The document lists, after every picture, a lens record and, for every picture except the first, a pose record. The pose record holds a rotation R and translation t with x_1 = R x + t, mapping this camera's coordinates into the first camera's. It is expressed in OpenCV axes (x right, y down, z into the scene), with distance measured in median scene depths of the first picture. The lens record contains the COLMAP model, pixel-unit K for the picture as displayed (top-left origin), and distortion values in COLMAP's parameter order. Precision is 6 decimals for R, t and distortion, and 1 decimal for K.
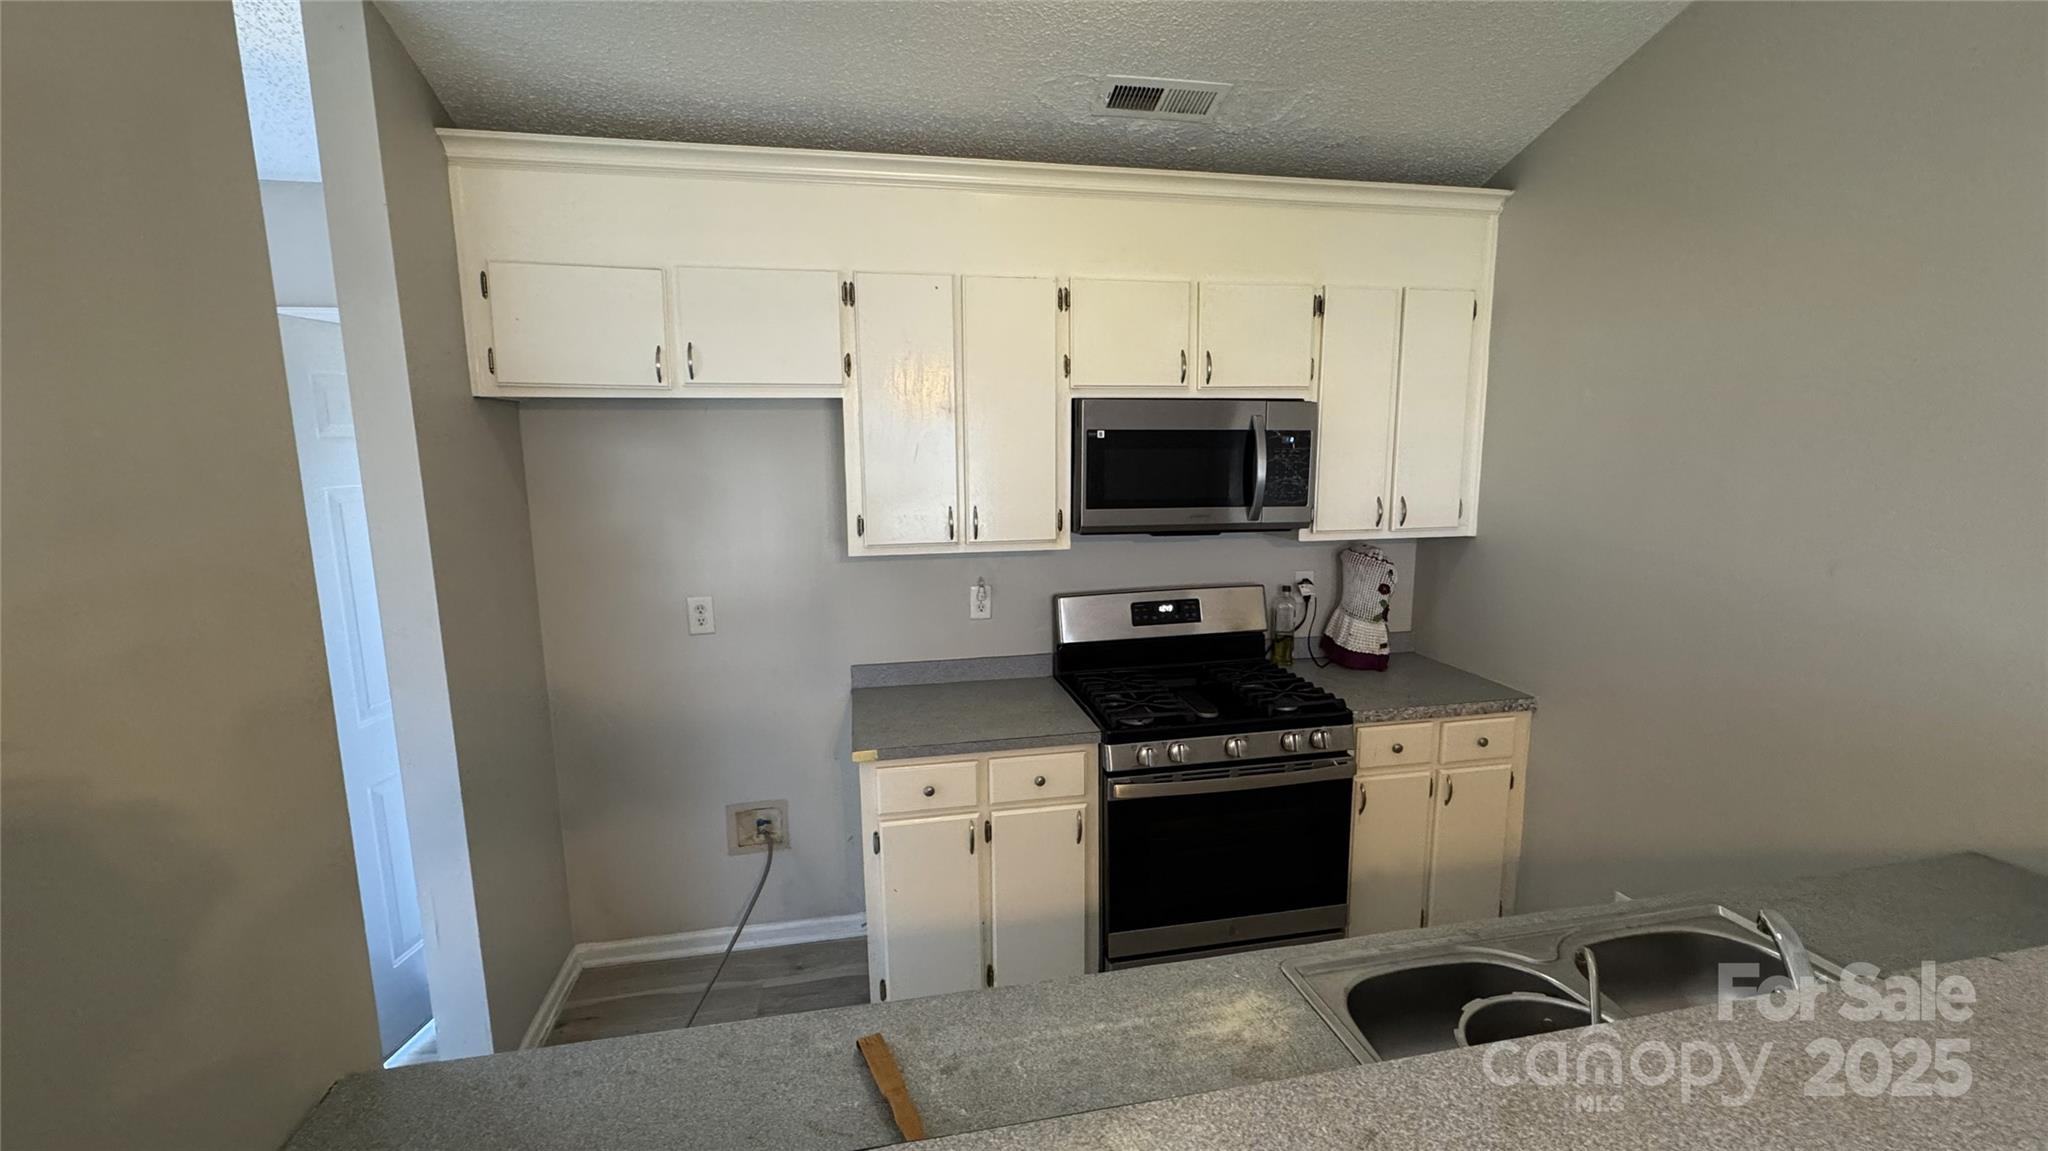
lens RADIAL K [[852.7, 0, 1027.0], [0, 852.7, 577.8], [0, 0, 1]] dist [-0.002025, -0.000284]
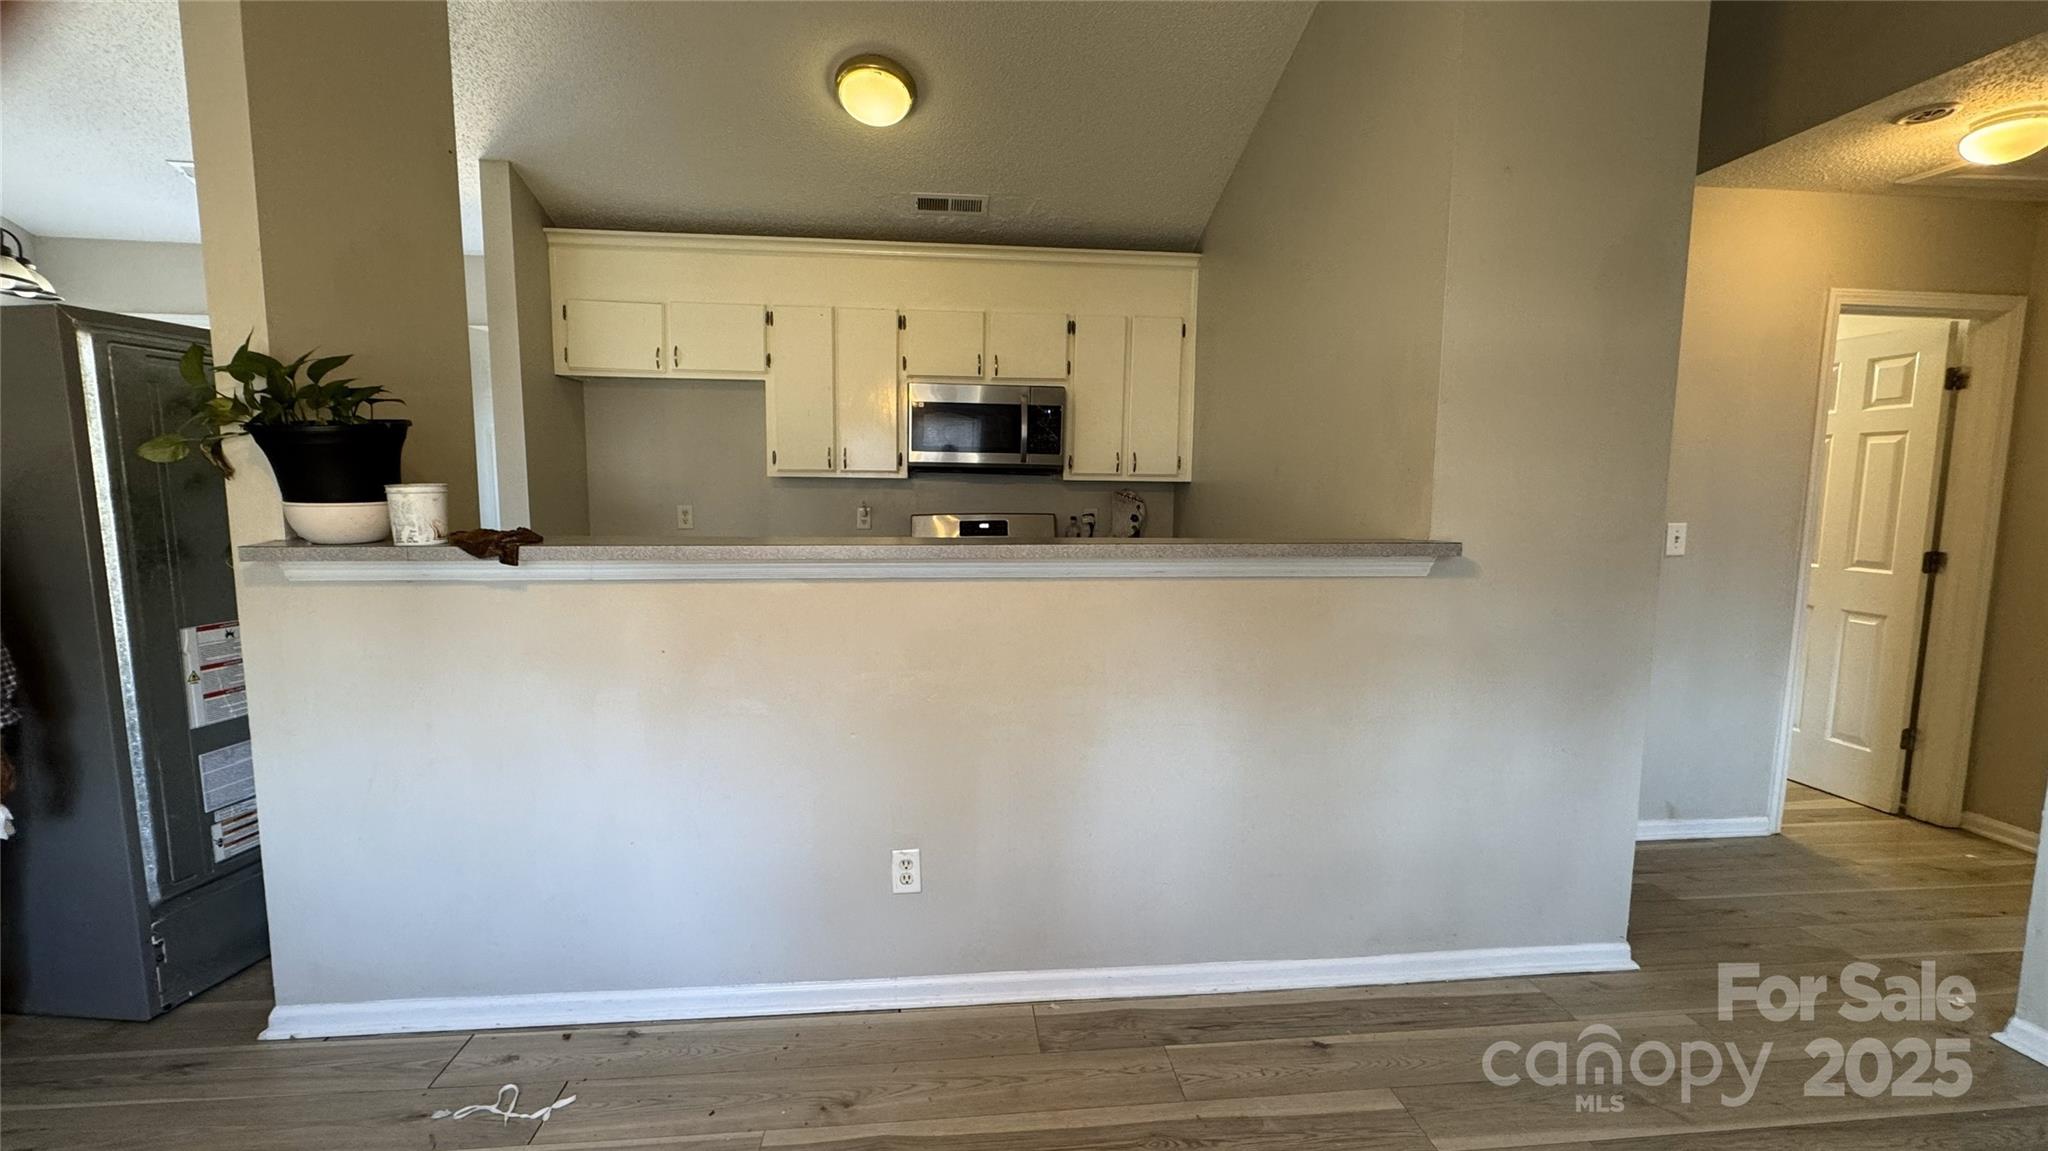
lens RADIAL K [[852.7, 0, 1029.7], [0, 852.7, 580.2], [0, 0, 1]] dist [-0.002025, -0.000284]
pose [[0.994348, 0.031022, -0.101537, 0.460562], [-0.035872, 0.998284, -0.046293, 0.229131], [0.099927, 0.049674, 0.993754, -0.563897]]
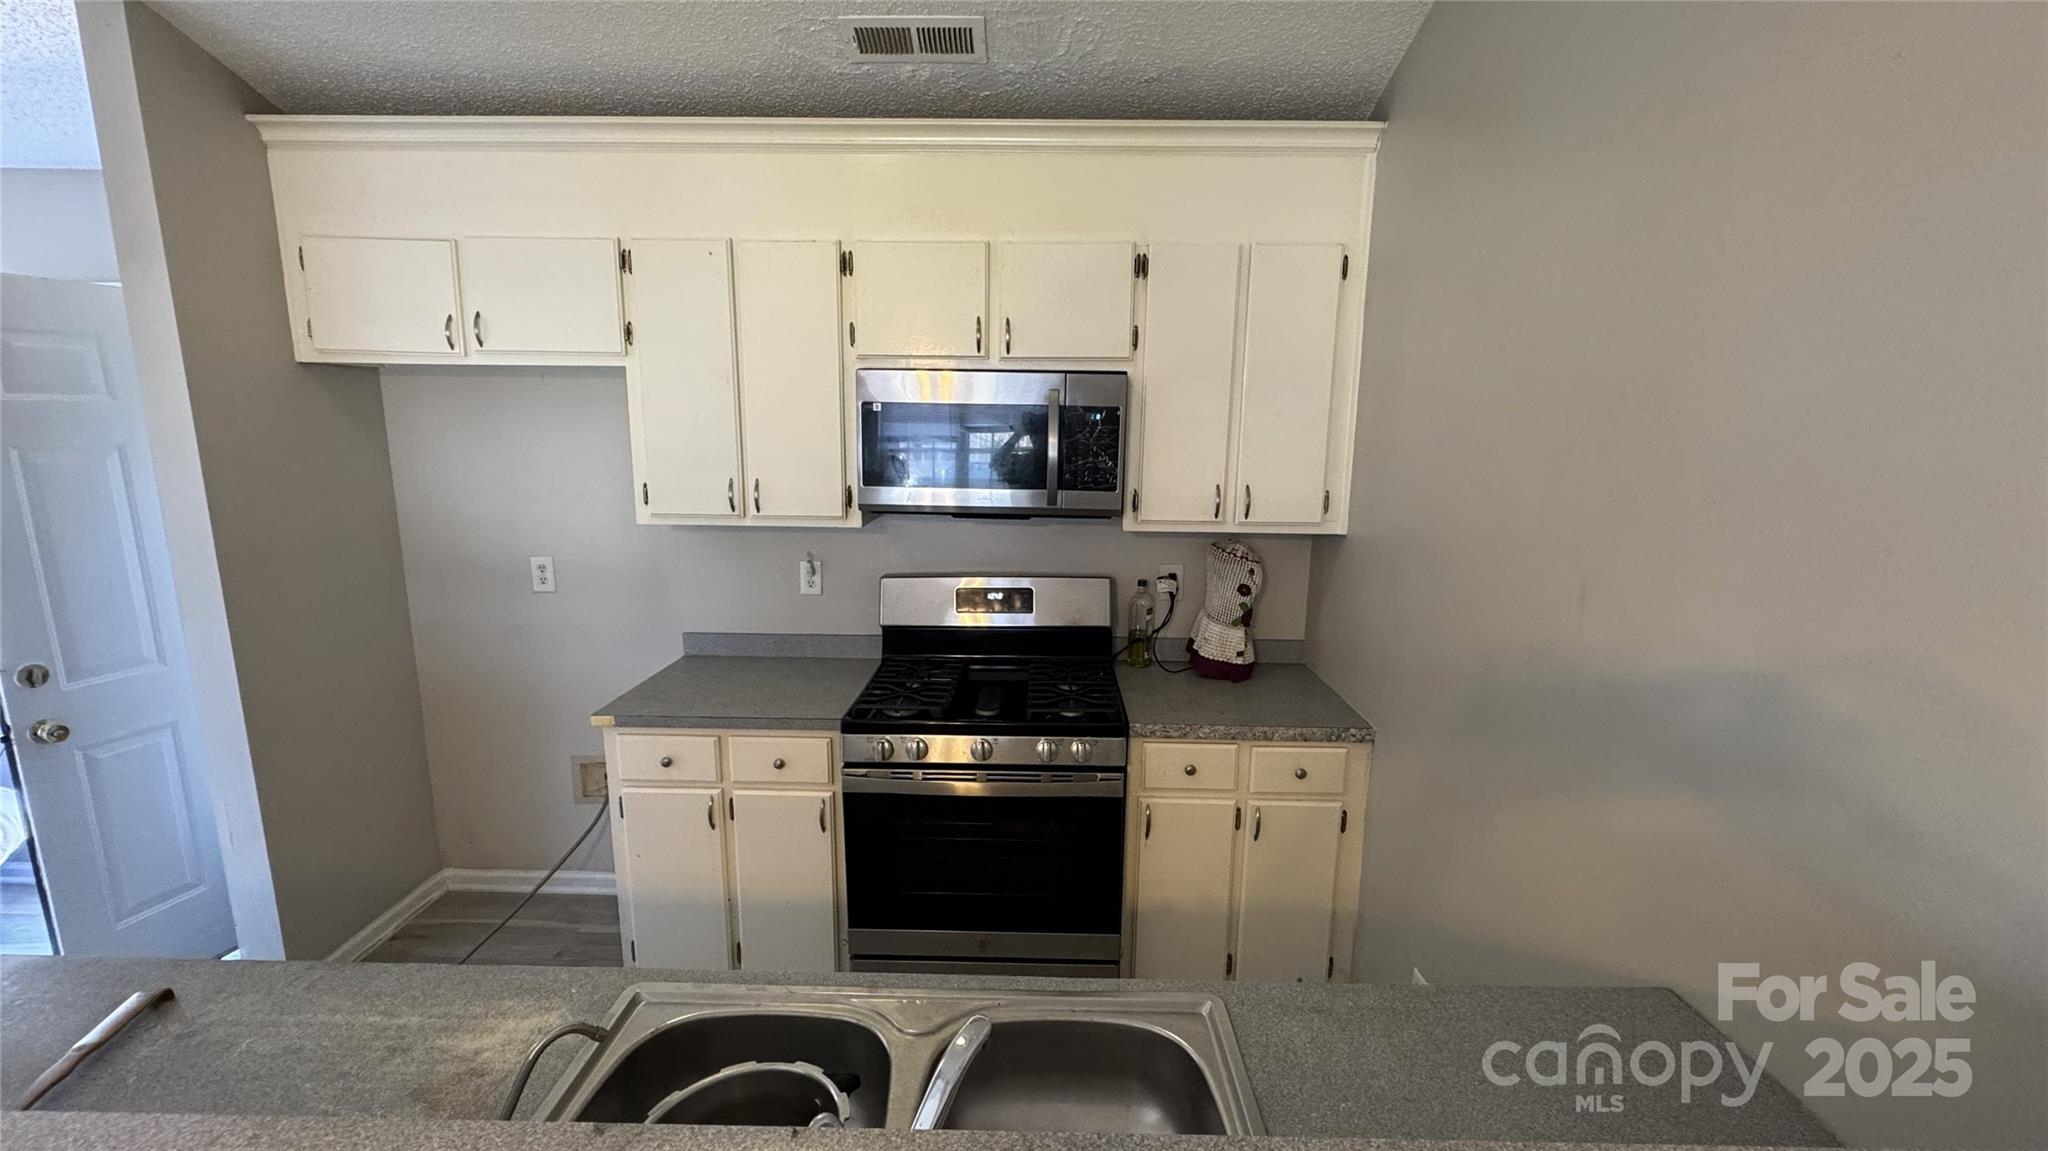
lens RADIAL K [[852.7, 0, 1032.3], [0, 852.7, 579.1], [0, 0, 1]] dist [-0.002025, -0.000284]
pose [[0.975777, 0.059027, -0.210654, 0.458740], [-0.053350, 0.998046, 0.032536, -0.017725], [0.212163, -0.020509, 0.977019, 0.108656]]
